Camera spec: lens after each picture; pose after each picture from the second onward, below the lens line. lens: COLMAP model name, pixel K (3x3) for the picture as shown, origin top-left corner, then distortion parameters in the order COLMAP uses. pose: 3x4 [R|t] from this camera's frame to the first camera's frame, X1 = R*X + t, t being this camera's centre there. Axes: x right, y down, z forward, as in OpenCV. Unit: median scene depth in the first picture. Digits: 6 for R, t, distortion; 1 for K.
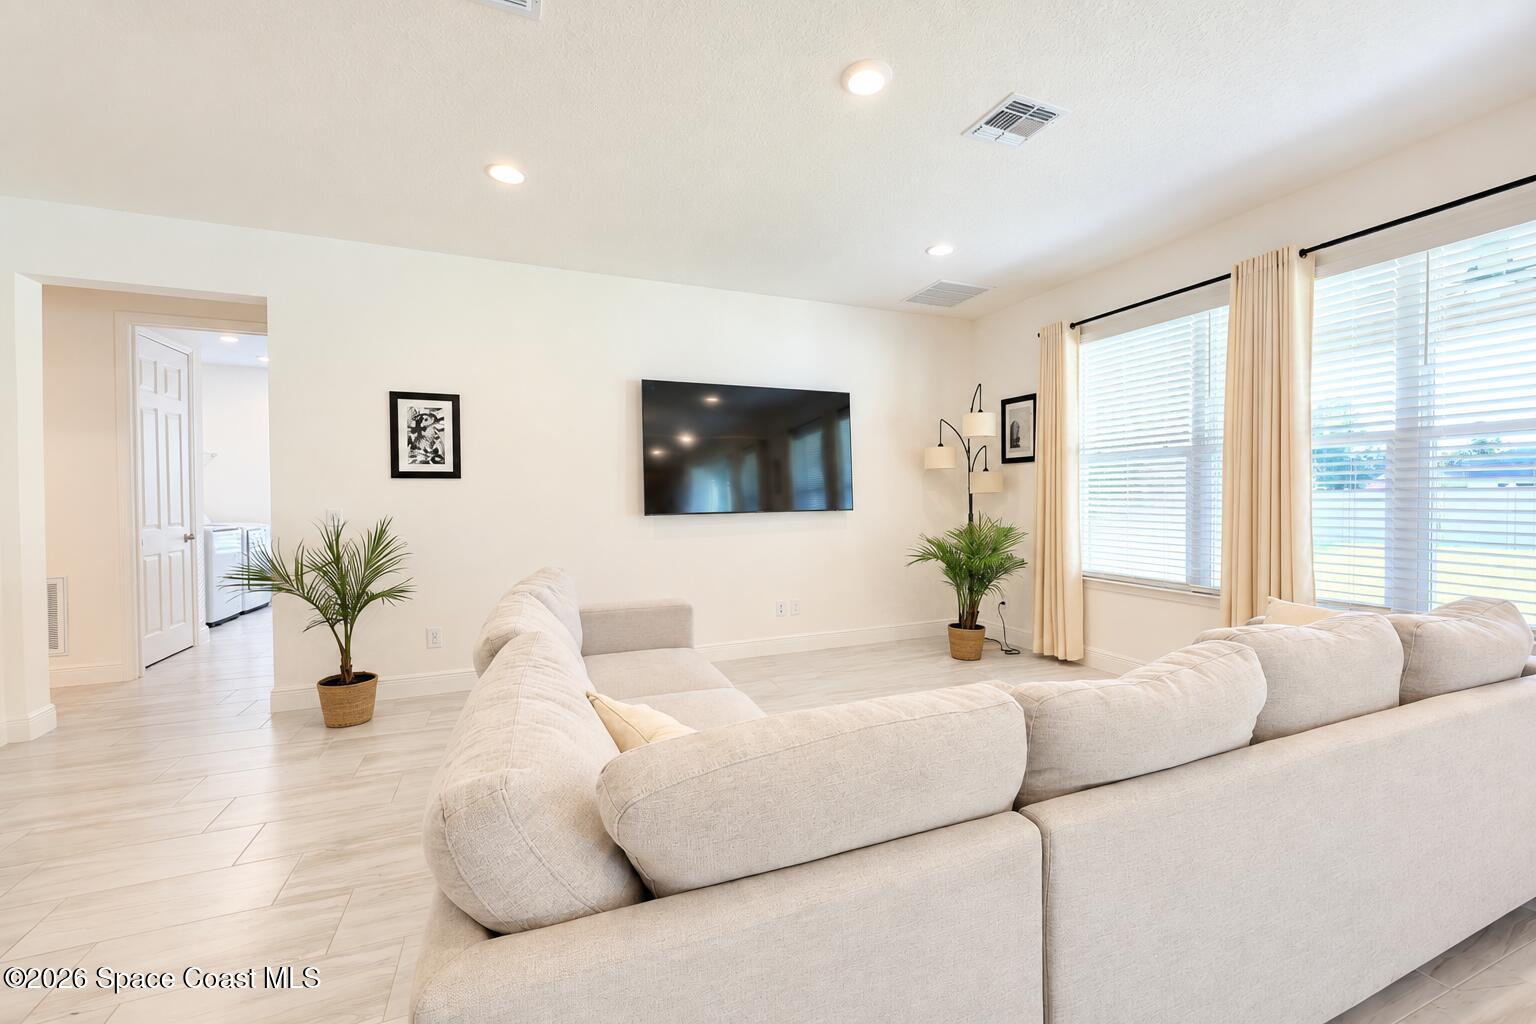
lens RADIAL K [[585.1, 0, 769.8], [0, 585.1, 506.2], [0, 0, 1]] dist [-0.000141, 0.000034]
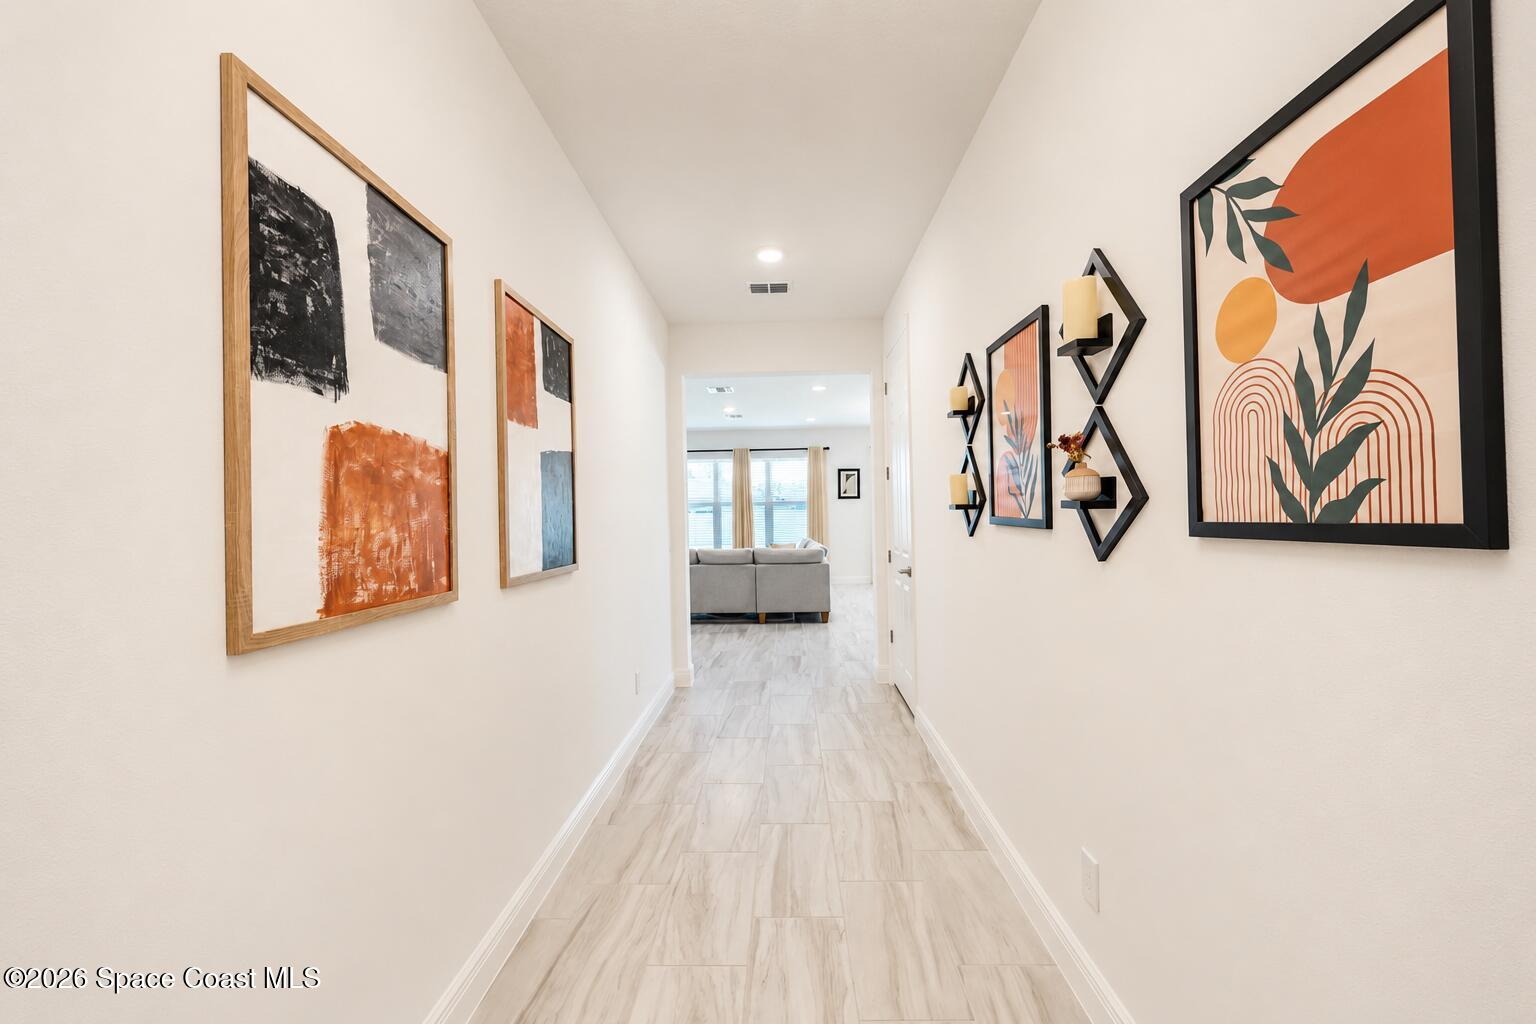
lens RADIAL K [[617.3, 0, 768.0], [0, 617.3, 512.0], [0, 0, 1]] dist [-0.000155, 0.000029]
pose [[0.400211, -0.005749, 0.916405, -1.735941], [0.037070, 0.999263, -0.009920, -0.010260], [-0.915673, 0.037941, 0.400130, -0.405617]]
